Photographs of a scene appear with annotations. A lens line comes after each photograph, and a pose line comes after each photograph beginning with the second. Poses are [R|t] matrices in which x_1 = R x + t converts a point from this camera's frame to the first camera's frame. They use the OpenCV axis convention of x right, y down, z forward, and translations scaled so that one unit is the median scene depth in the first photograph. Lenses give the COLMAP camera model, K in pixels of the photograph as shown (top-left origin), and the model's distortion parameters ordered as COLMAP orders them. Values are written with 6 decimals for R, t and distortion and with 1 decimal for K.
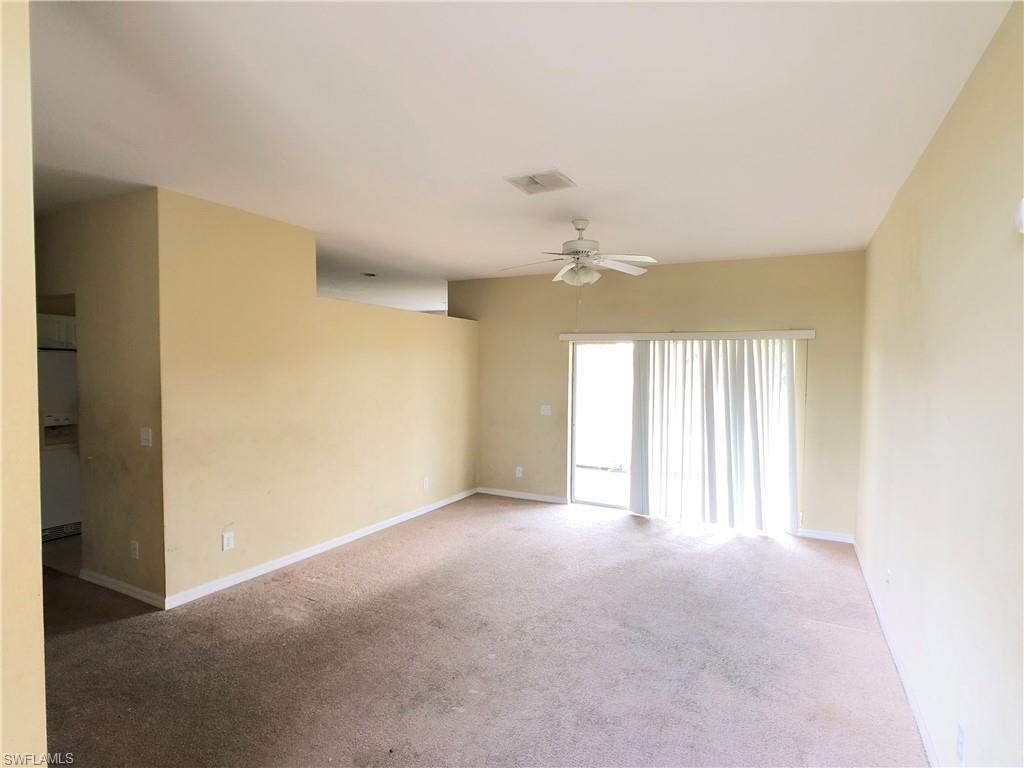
lens RADIAL K [[544.6, 0, 511.6], [0, 544.6, 383.0], [0, 0, 1]] dist [-0.006020, -0.000877]
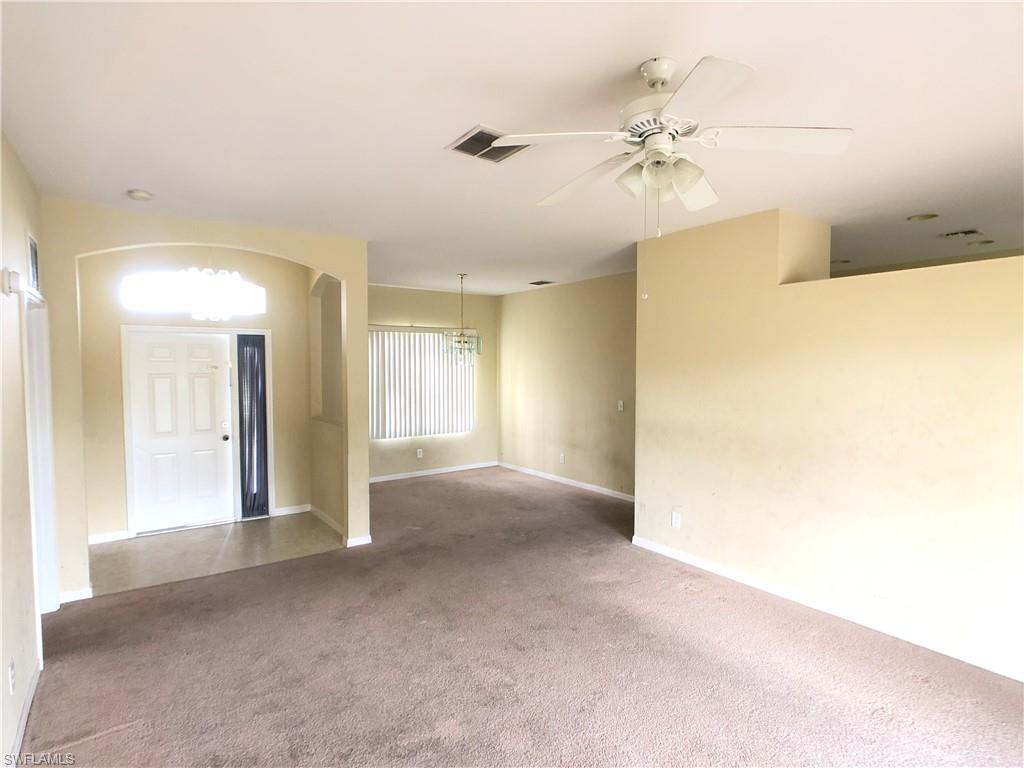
lens RADIAL K [[544.6, 0, 512.0], [0, 544.6, 386.7], [0, 0, 1]] dist [-0.006020, -0.000877]
pose [[-0.456914, 0.022753, -0.889220, 0.669017], [-0.023245, 0.999026, 0.037506, -0.029285], [0.889207, 0.037807, -0.455940, 1.213340]]
